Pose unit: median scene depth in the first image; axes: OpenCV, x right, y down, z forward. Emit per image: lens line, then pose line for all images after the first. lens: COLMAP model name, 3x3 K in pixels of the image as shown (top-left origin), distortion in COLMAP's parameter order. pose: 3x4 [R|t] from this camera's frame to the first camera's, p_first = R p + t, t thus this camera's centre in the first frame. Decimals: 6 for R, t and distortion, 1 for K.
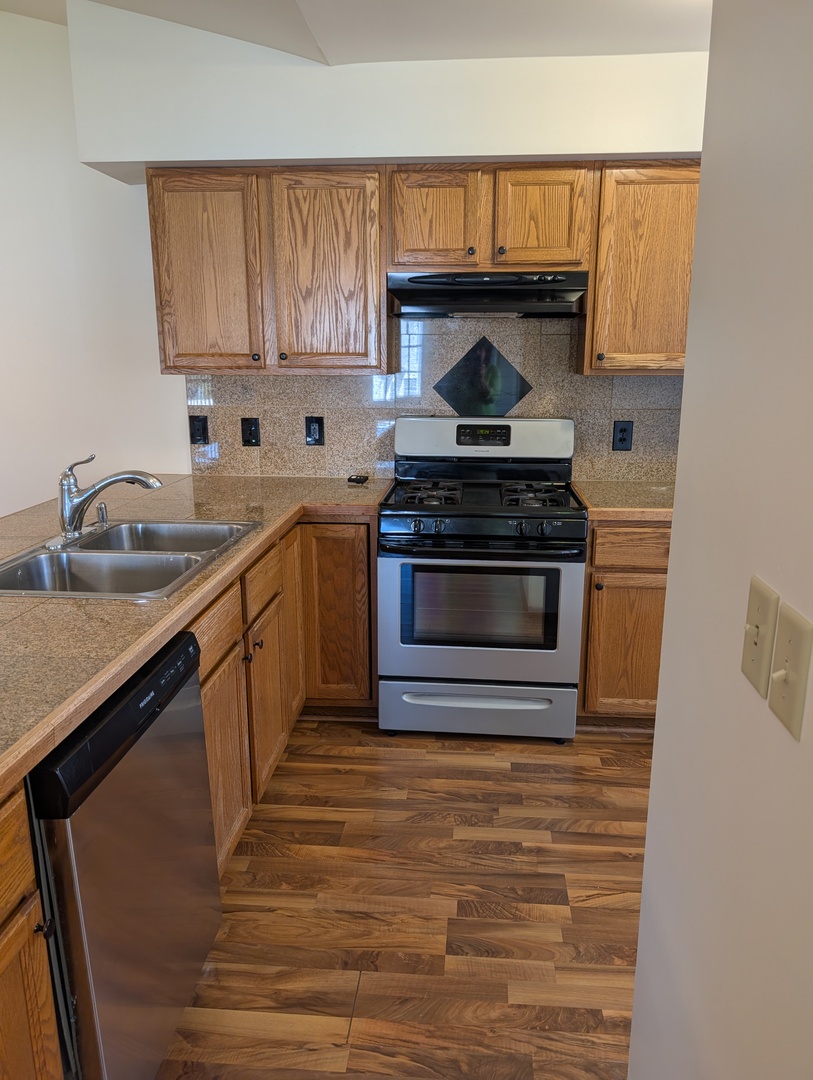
lens RADIAL K [[780.7, 0, 413.5], [0, 780.7, 546.8], [0, 0, 1]] dist [-0.001275, 0.005042]
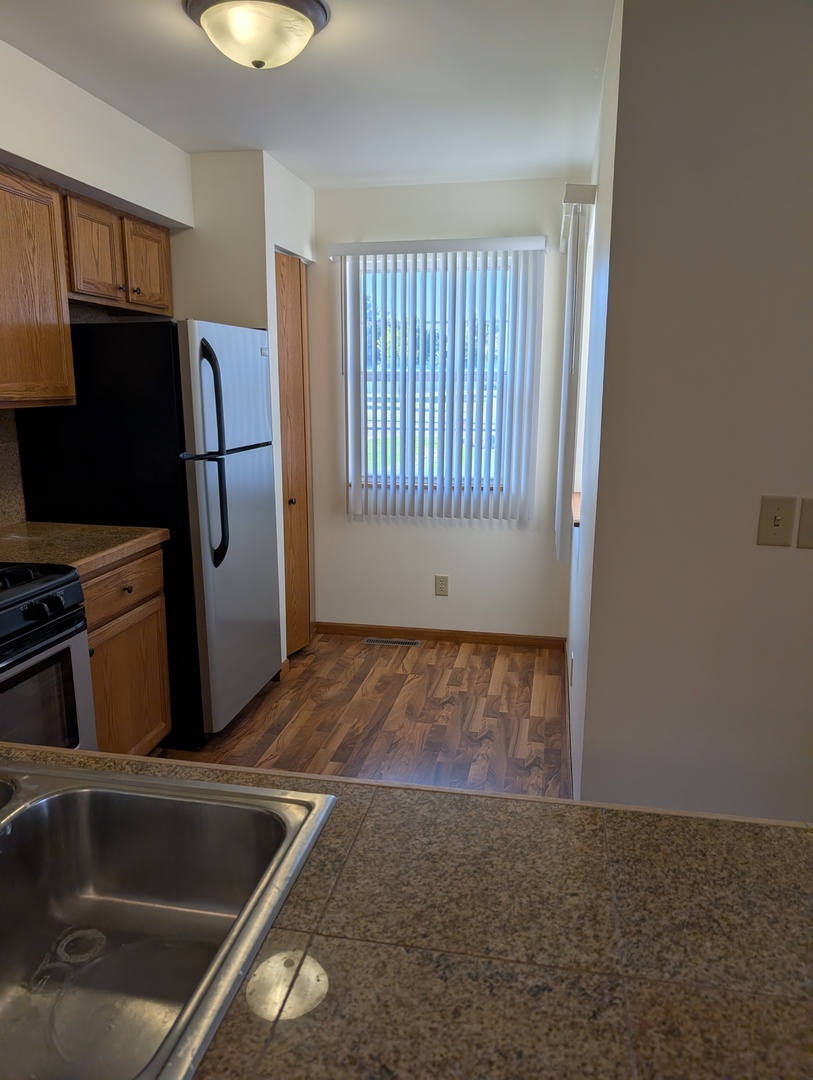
lens RADIAL K [[780.7, 0, 401.2], [0, 780.7, 540.3], [0, 0, 1]] dist [-0.001275, 0.005042]
pose [[0.120947, -0.200026, 0.972297, -0.517590], [0.232865, 0.957872, 0.168092, -0.128157], [-0.964959, 0.206084, 0.162431, 0.490350]]
